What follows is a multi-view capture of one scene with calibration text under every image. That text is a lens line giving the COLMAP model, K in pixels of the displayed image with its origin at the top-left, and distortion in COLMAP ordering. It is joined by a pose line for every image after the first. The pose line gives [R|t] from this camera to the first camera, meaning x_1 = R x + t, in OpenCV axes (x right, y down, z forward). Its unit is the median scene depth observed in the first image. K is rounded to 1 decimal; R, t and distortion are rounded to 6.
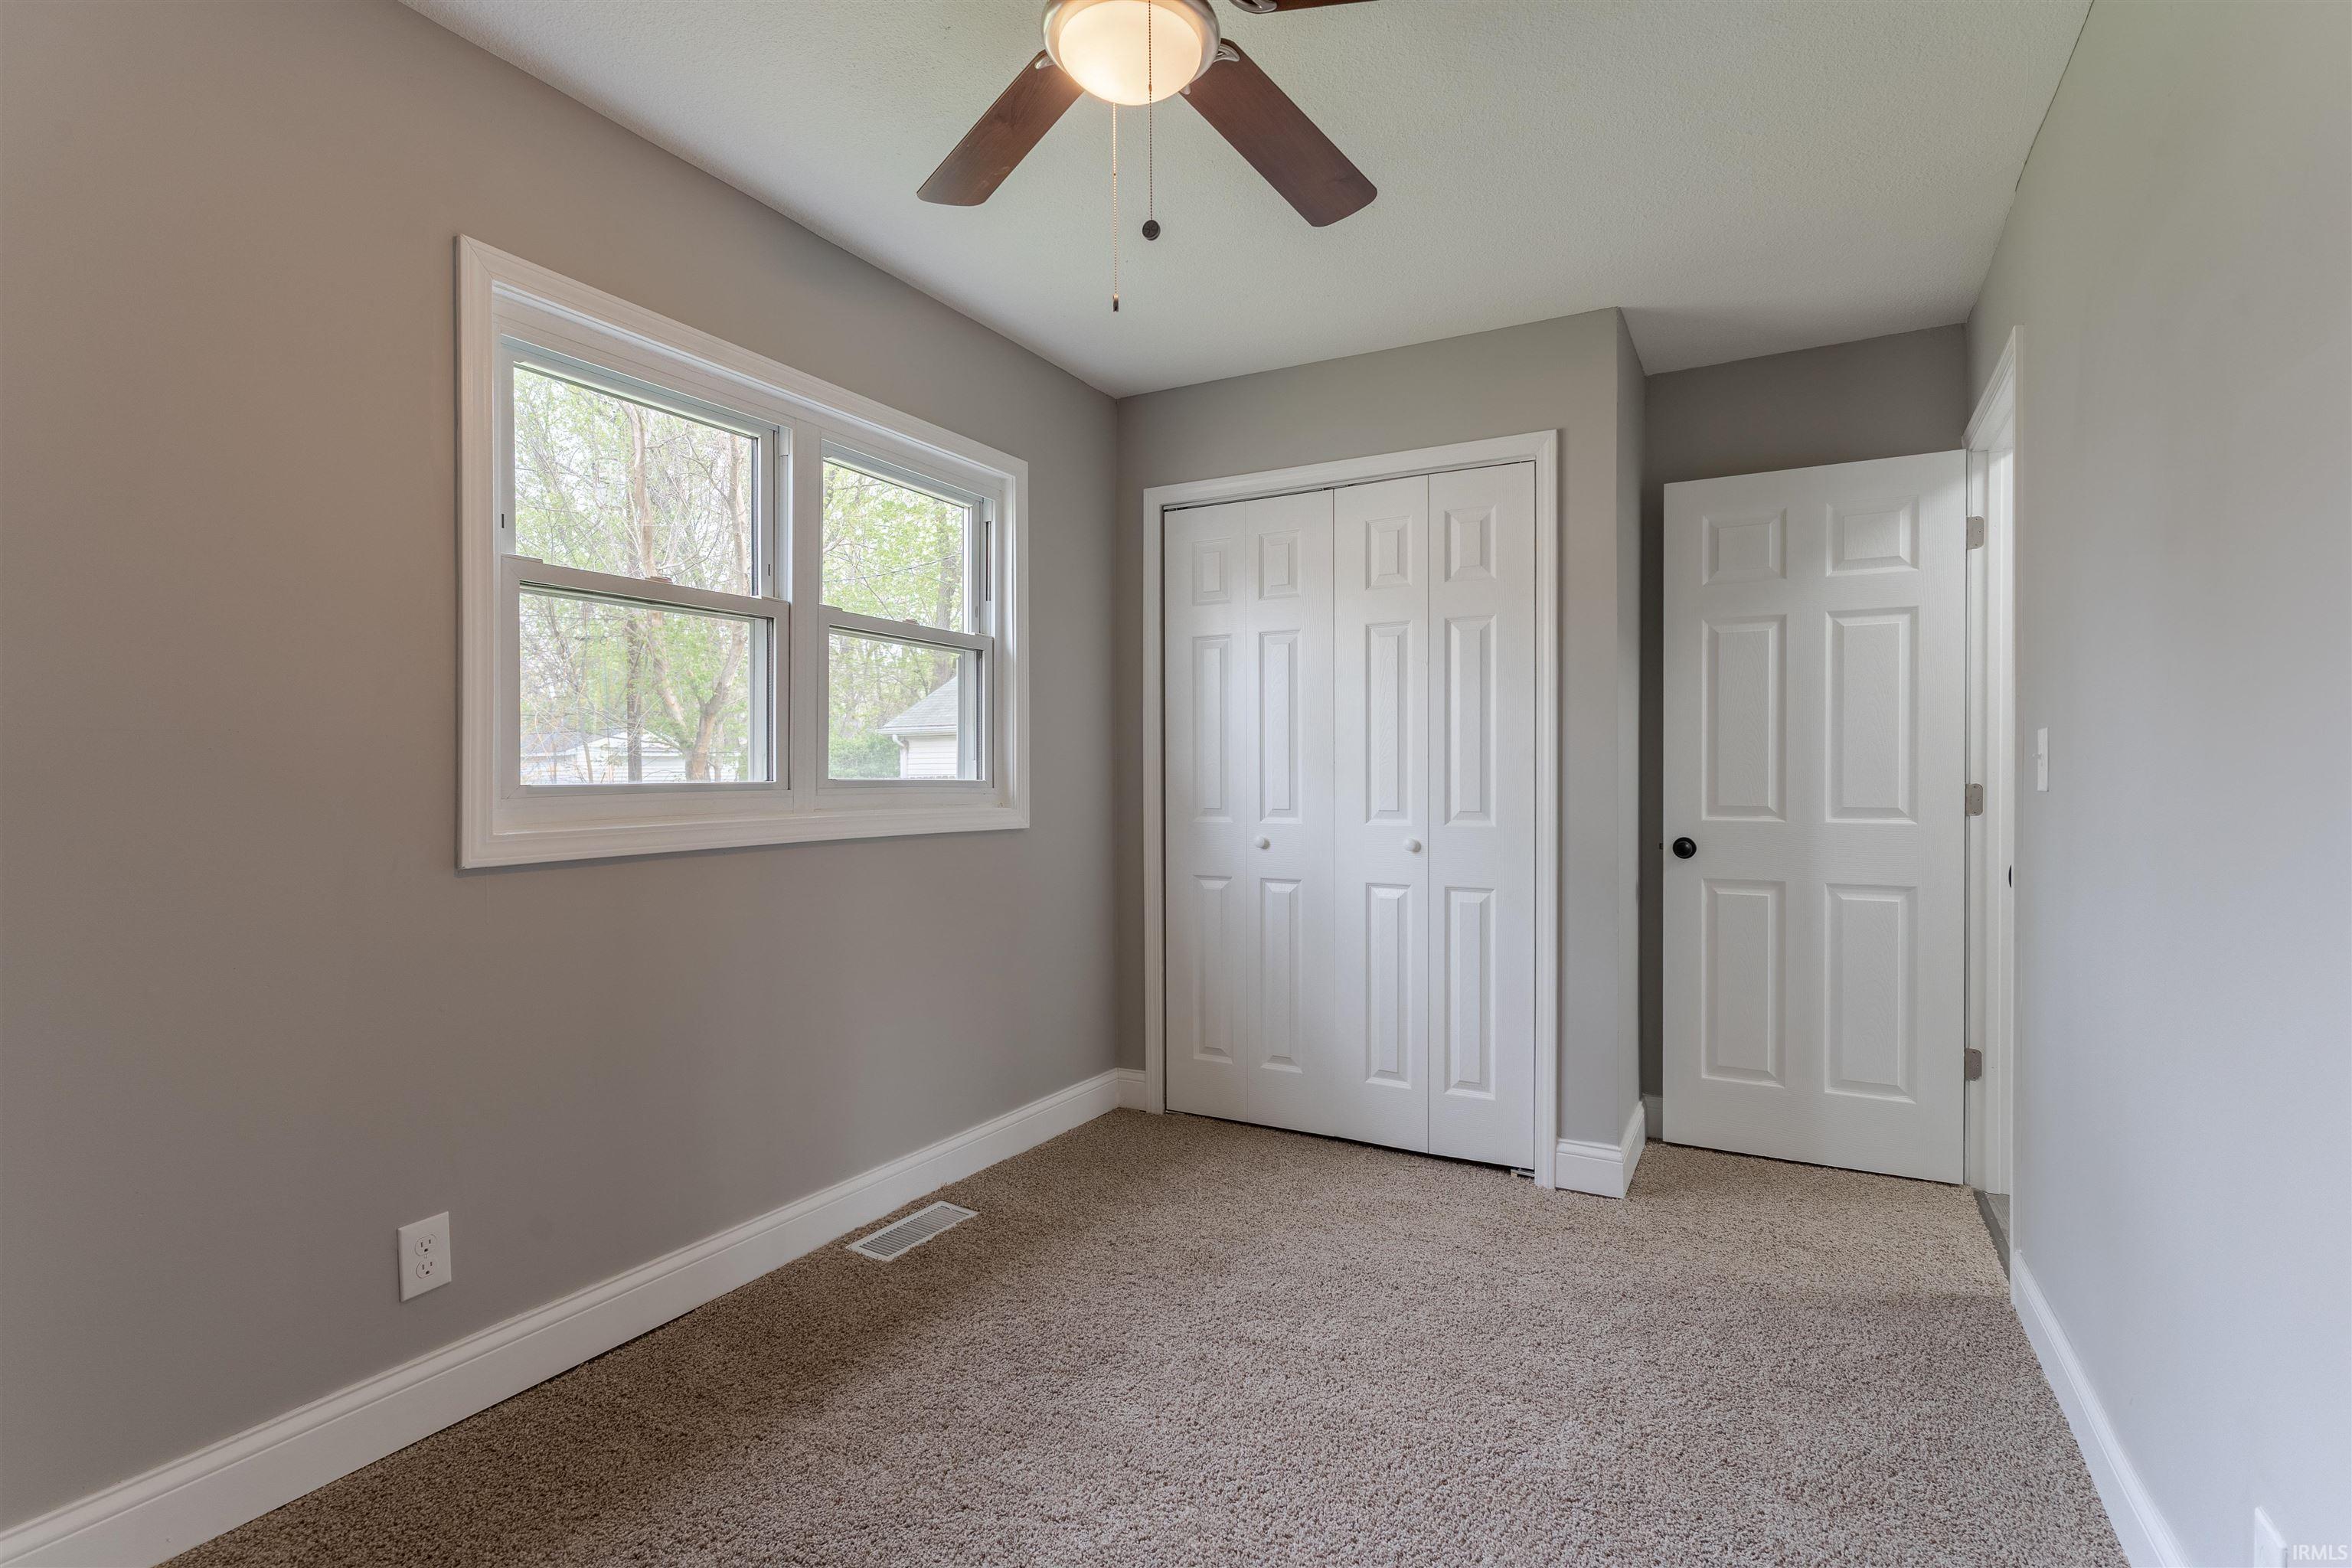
lens RADIAL K [[1128.2, 0, 1165.6], [0, 1128.2, 780.9], [0, 0, 1]] dist [0.004035, 0.000199]
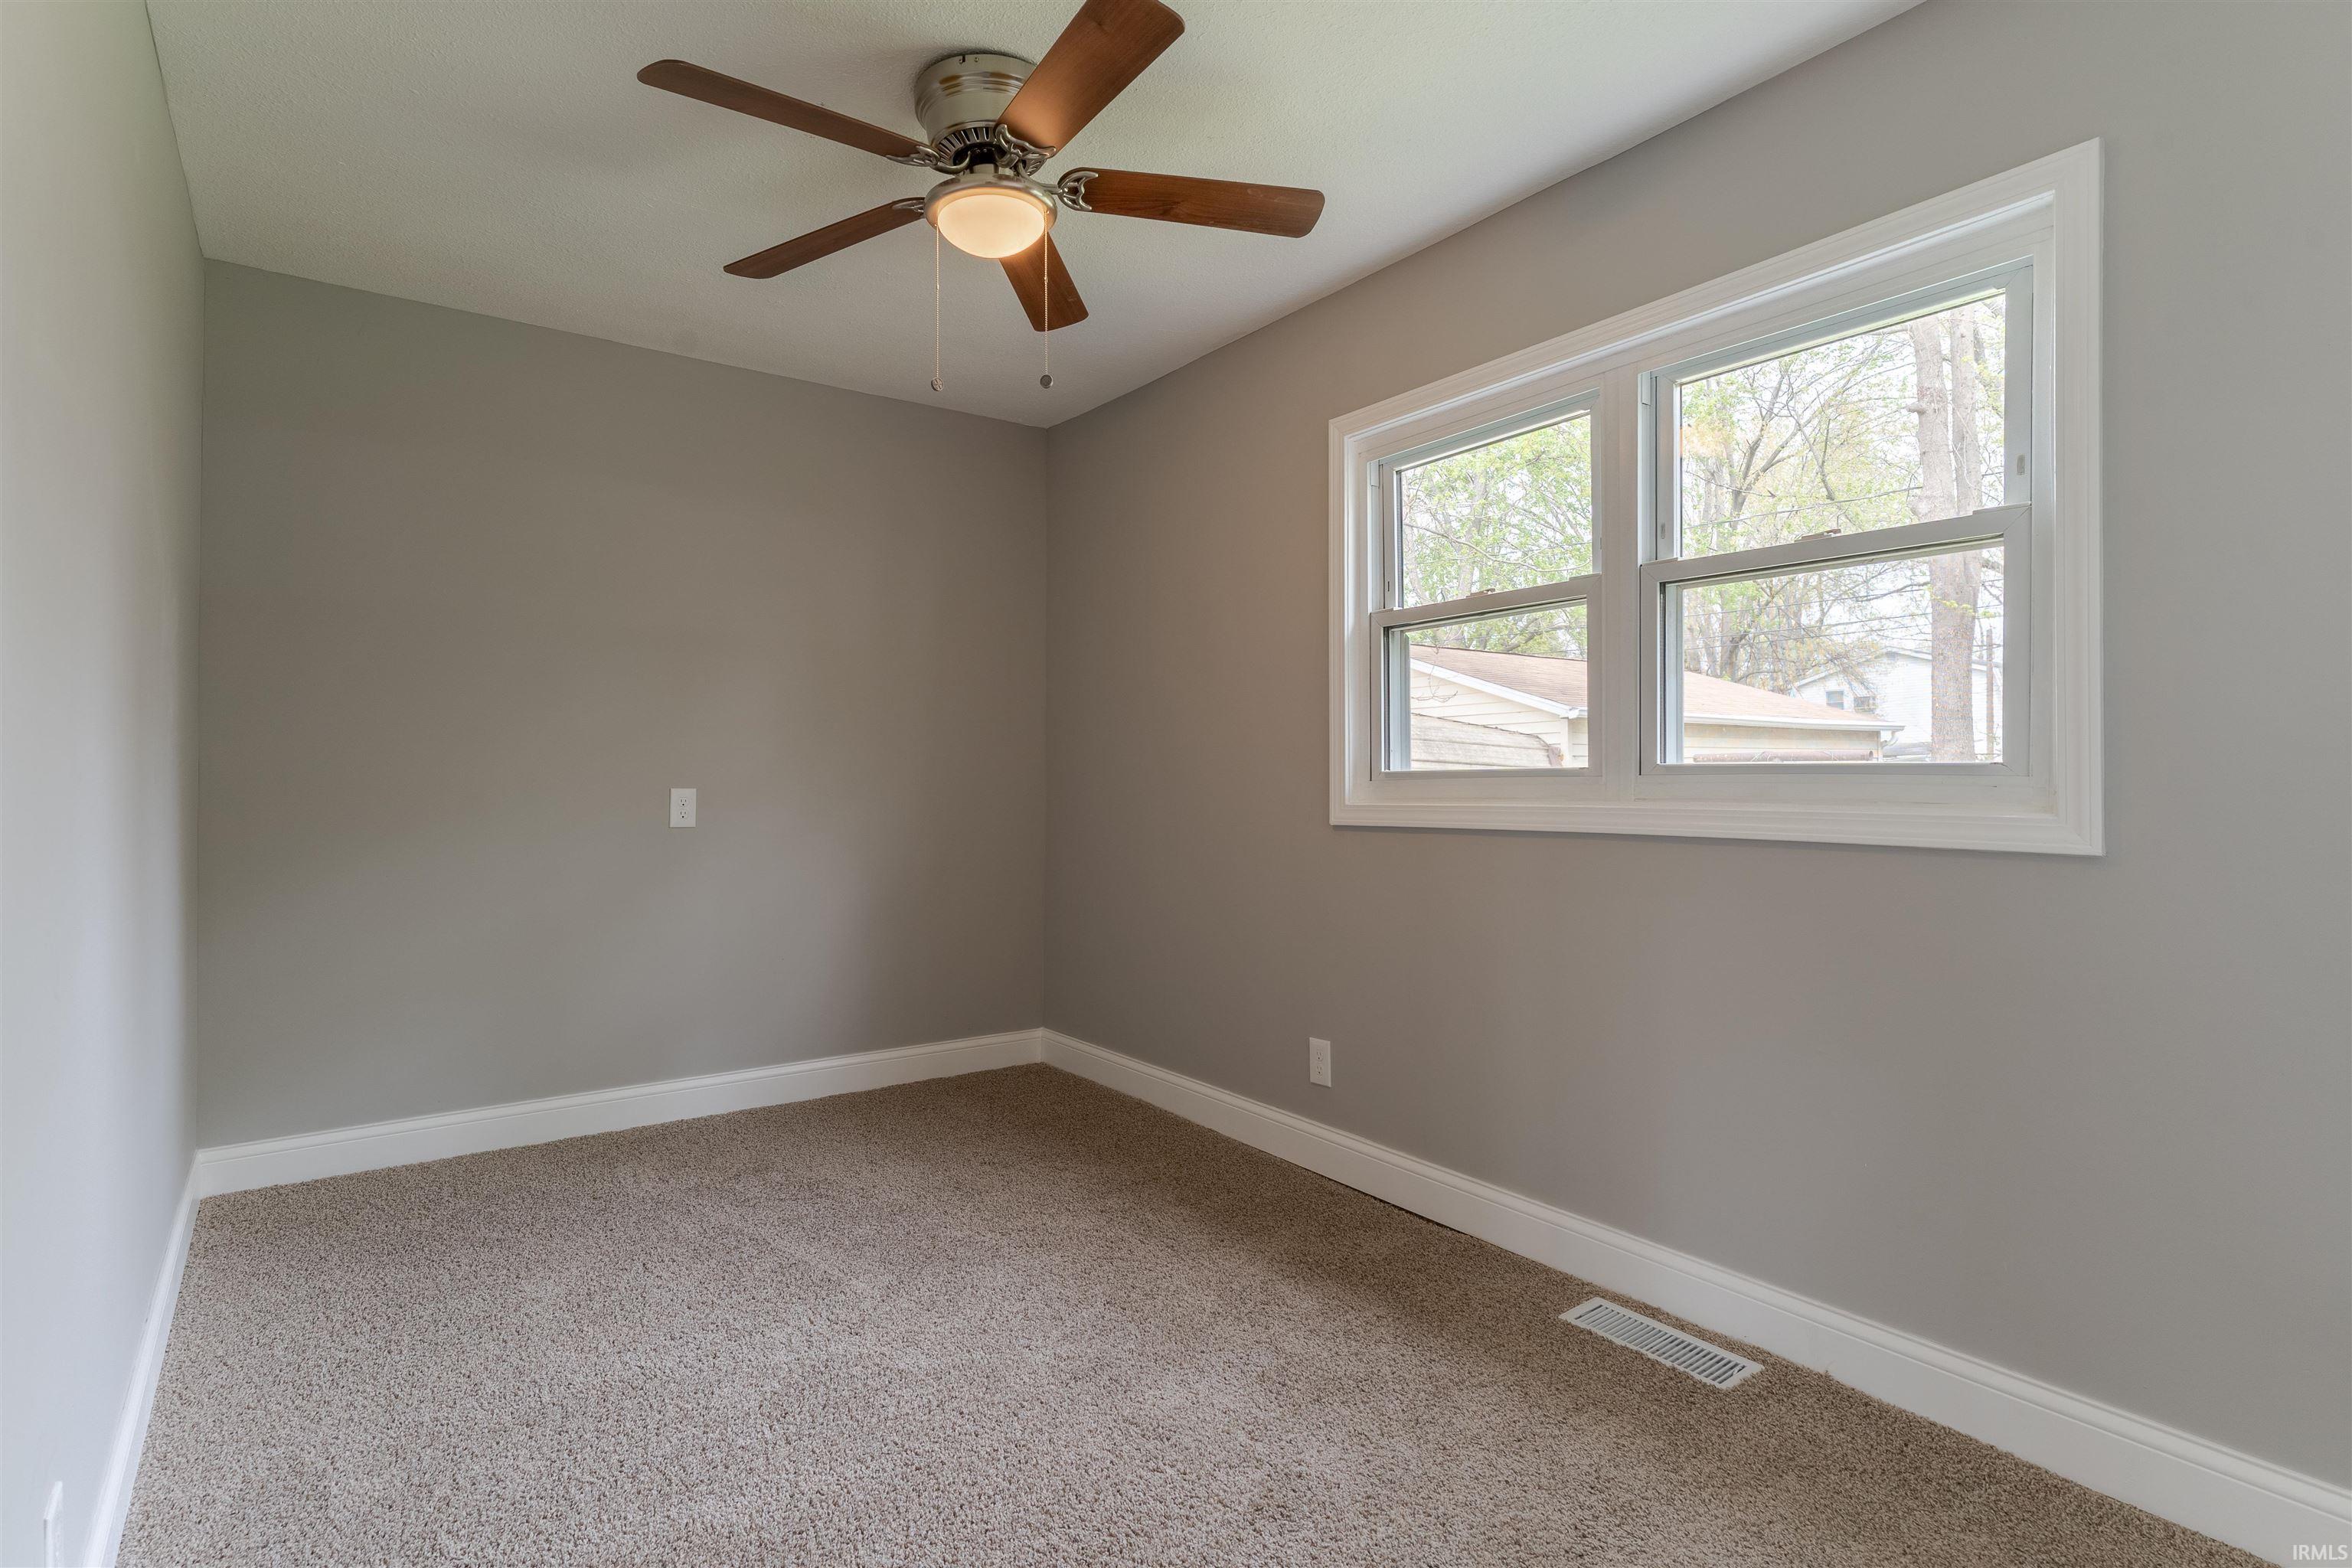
lens RADIAL K [[1128.2, 0, 1165.6], [0, 1128.2, 780.9], [0, 0, 1]] dist [0.004035, 0.000199]
pose [[-0.416170, -0.005497, -0.909270, 0.633603], [-0.008862, 0.999959, -0.001989, 0.016253], [0.909244, 0.007231, -0.416201, 1.020452]]
